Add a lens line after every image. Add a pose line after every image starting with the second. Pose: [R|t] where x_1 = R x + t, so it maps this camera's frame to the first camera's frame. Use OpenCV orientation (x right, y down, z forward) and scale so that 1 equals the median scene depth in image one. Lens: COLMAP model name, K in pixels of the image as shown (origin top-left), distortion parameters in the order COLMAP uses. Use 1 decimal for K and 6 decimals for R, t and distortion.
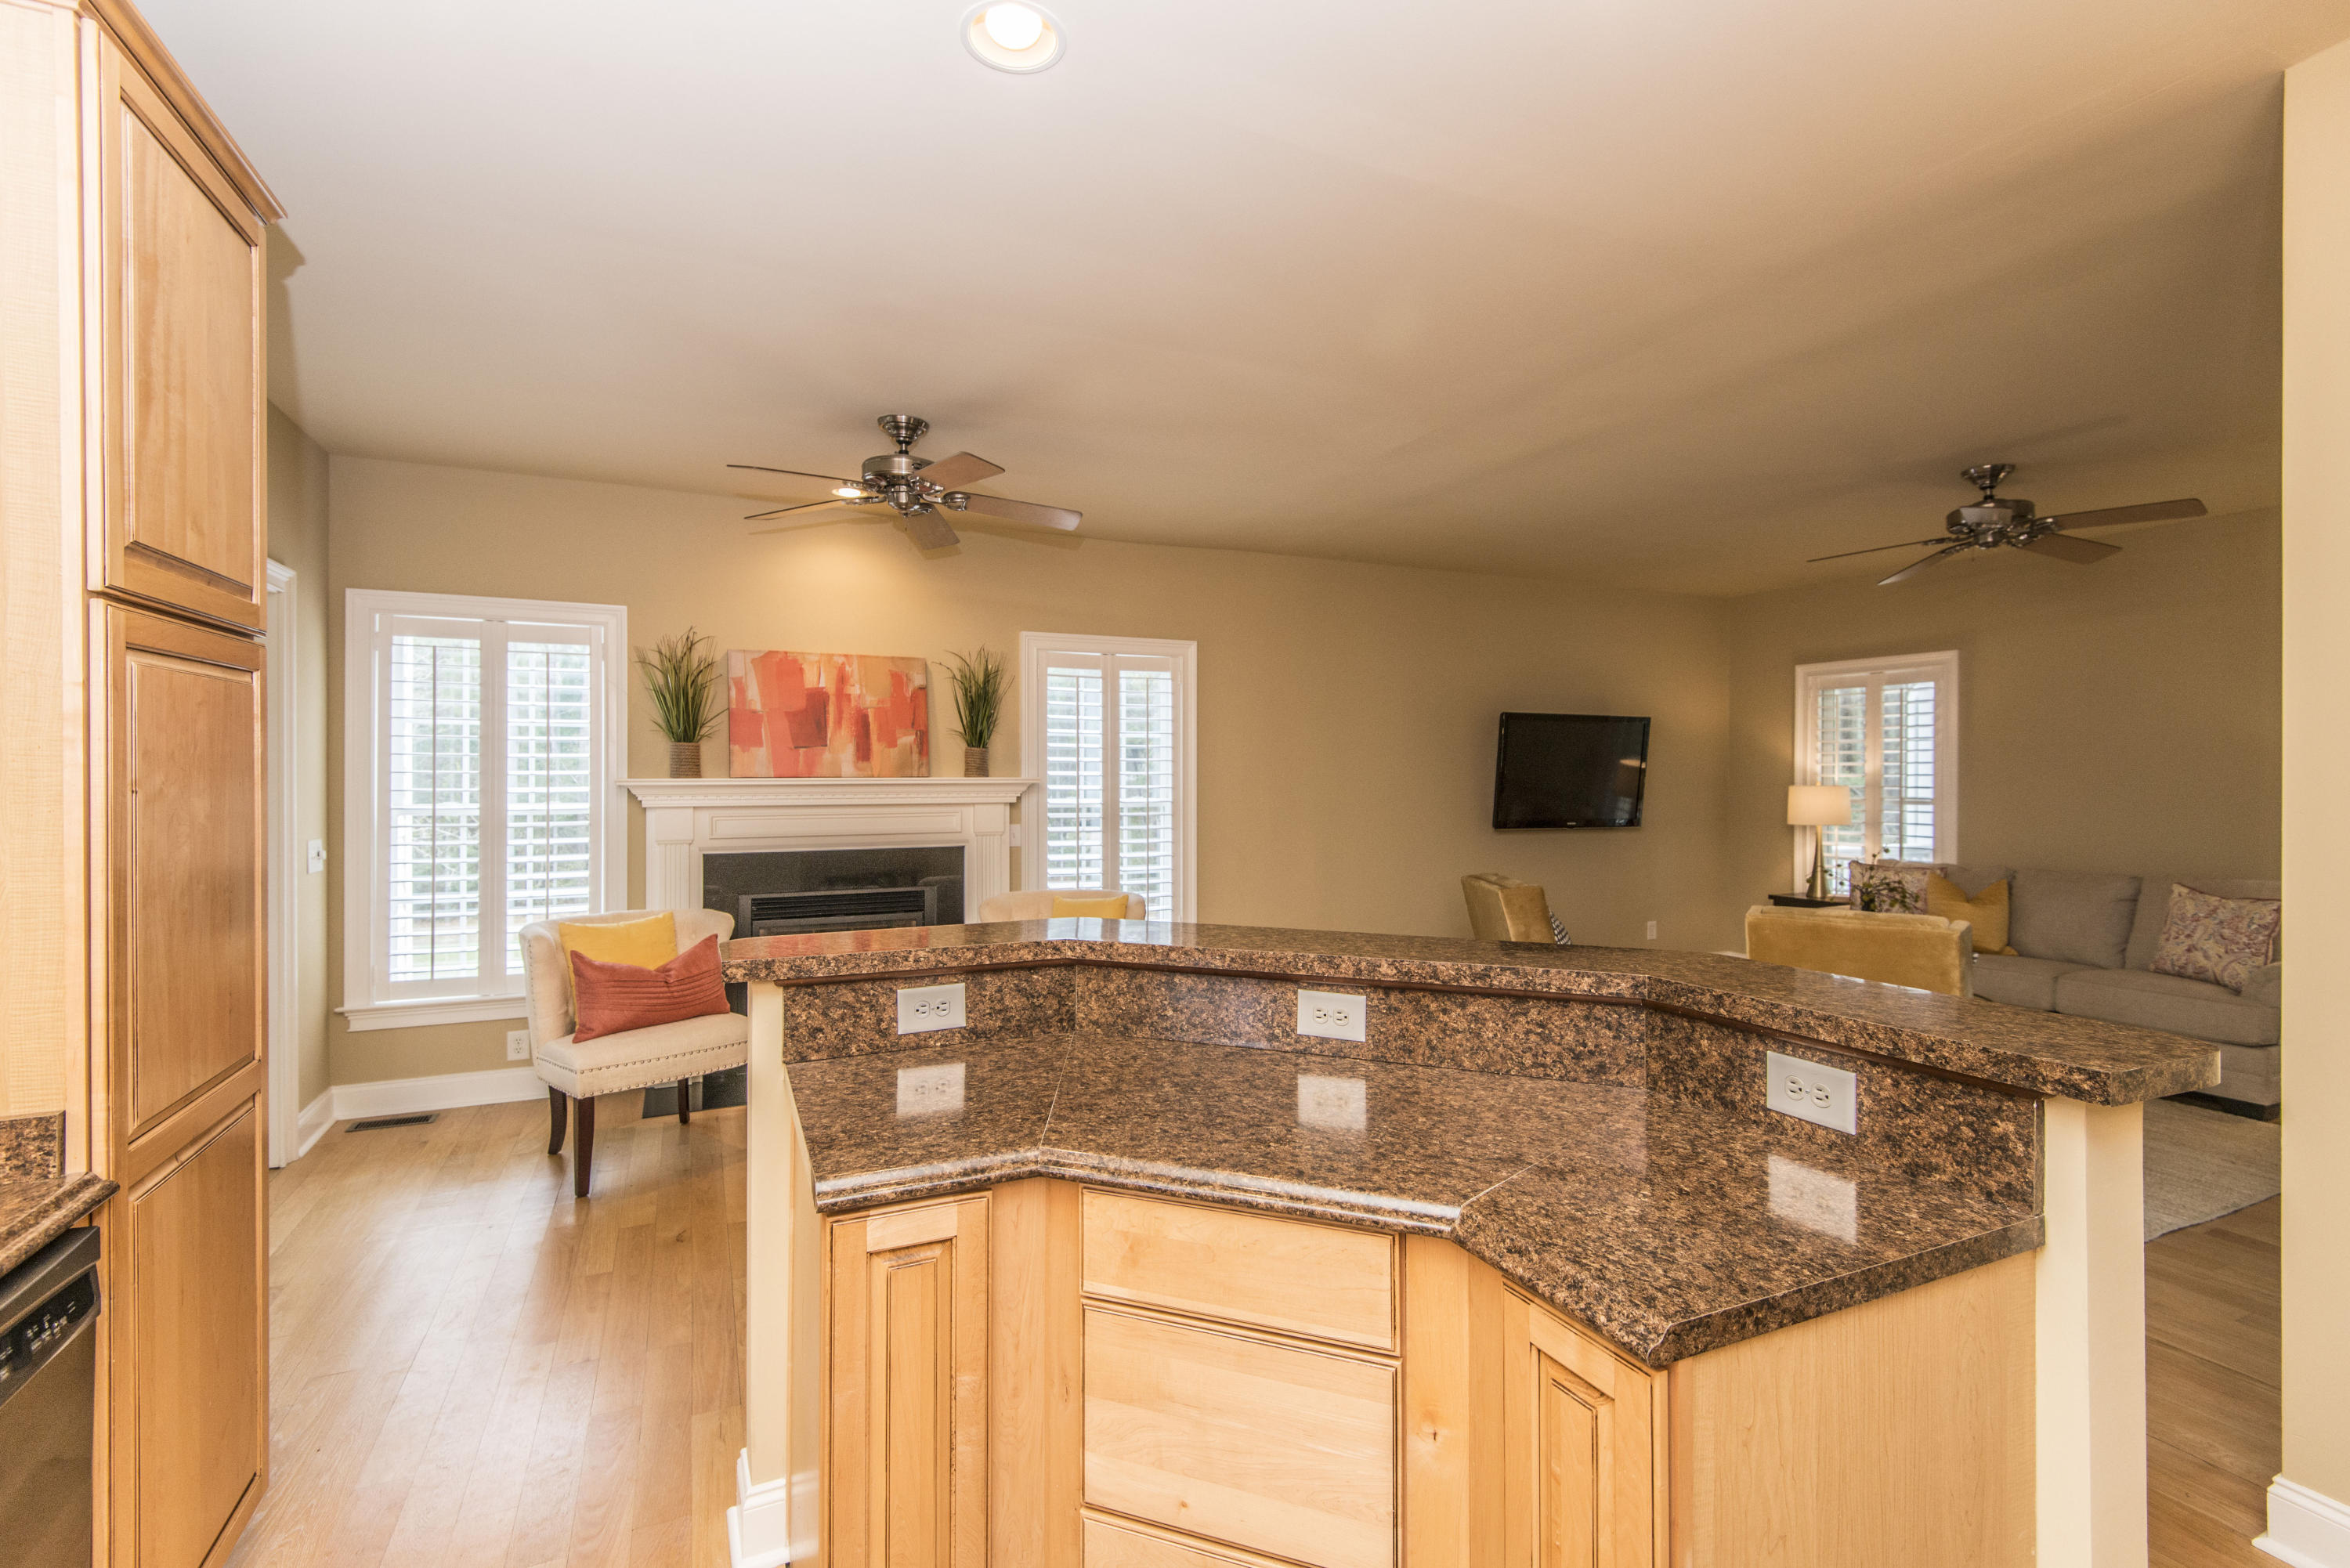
lens RADIAL K [[1064.5, 0, 1175.0], [0, 1064.5, 784.0], [0, 0, 1]] dist [0.015208, -0.000169]
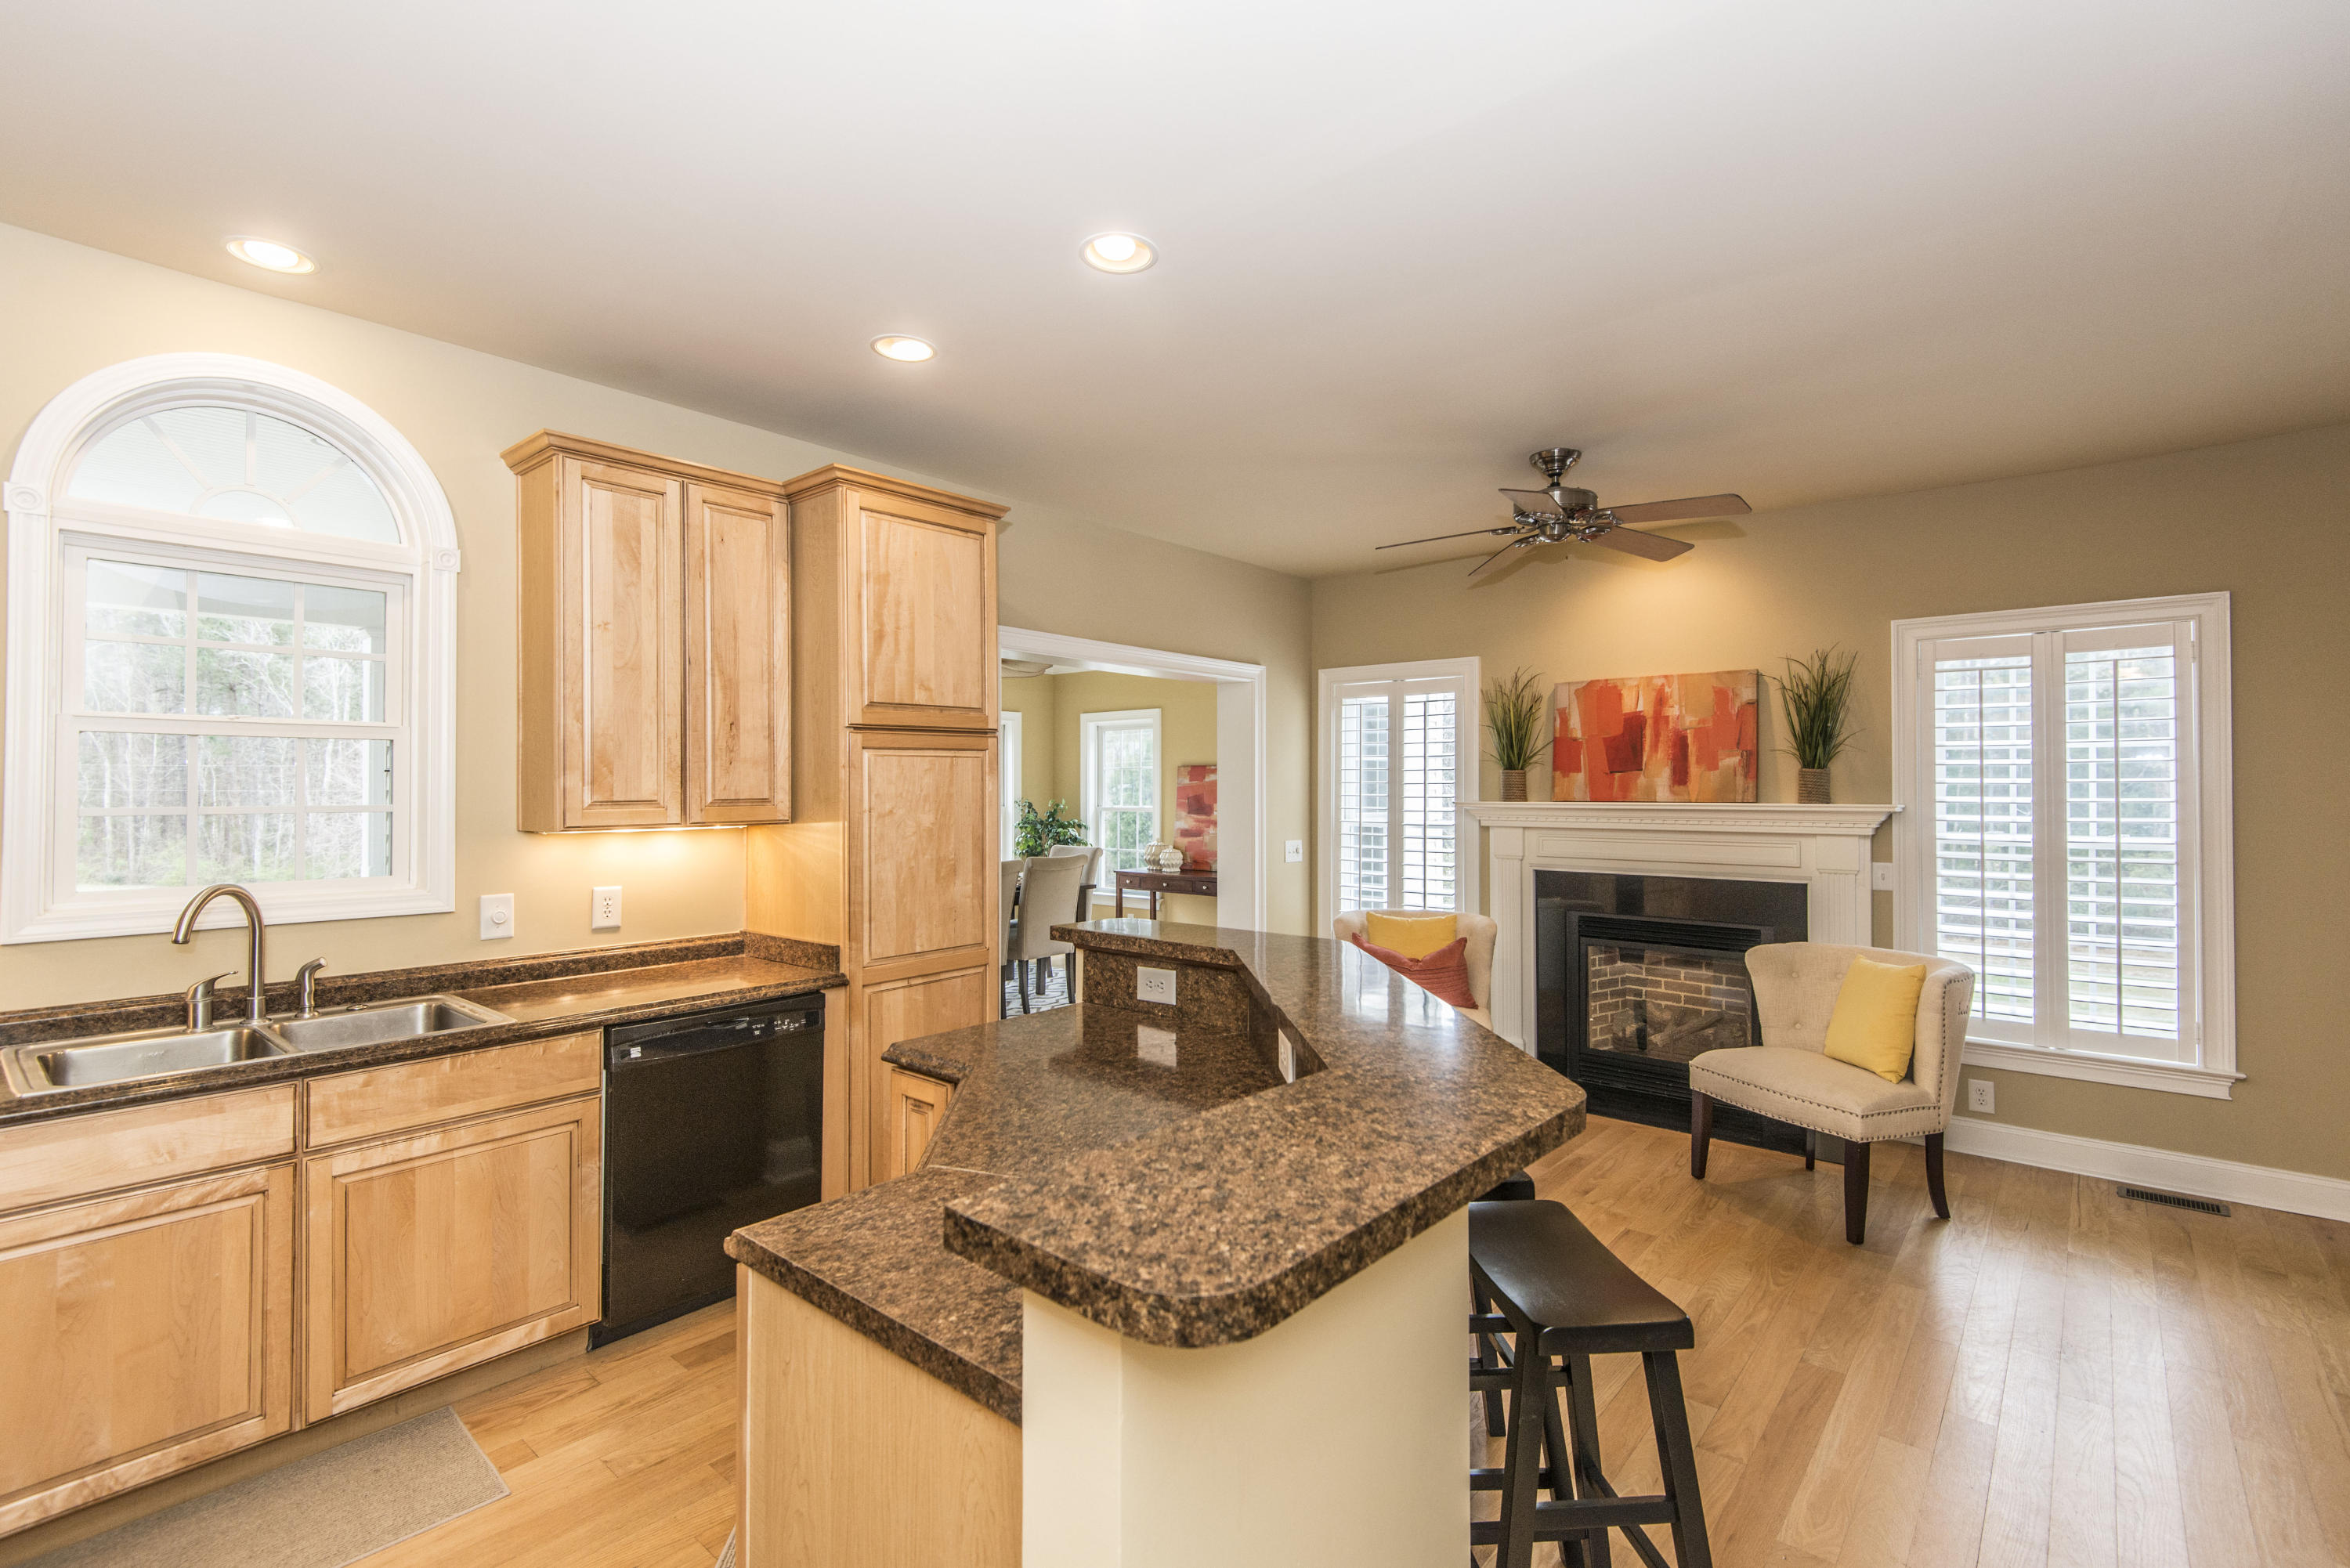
lens RADIAL K [[1064.5, 0, 1175.0], [0, 1064.5, 784.0], [0, 0, 1]] dist [0.015208, -0.000169]
pose [[0.411498, -0.003875, -0.911402, 0.397059], [-0.008265, 0.999934, -0.007983, -0.011184], [0.911373, 0.010818, 0.411439, 0.194048]]
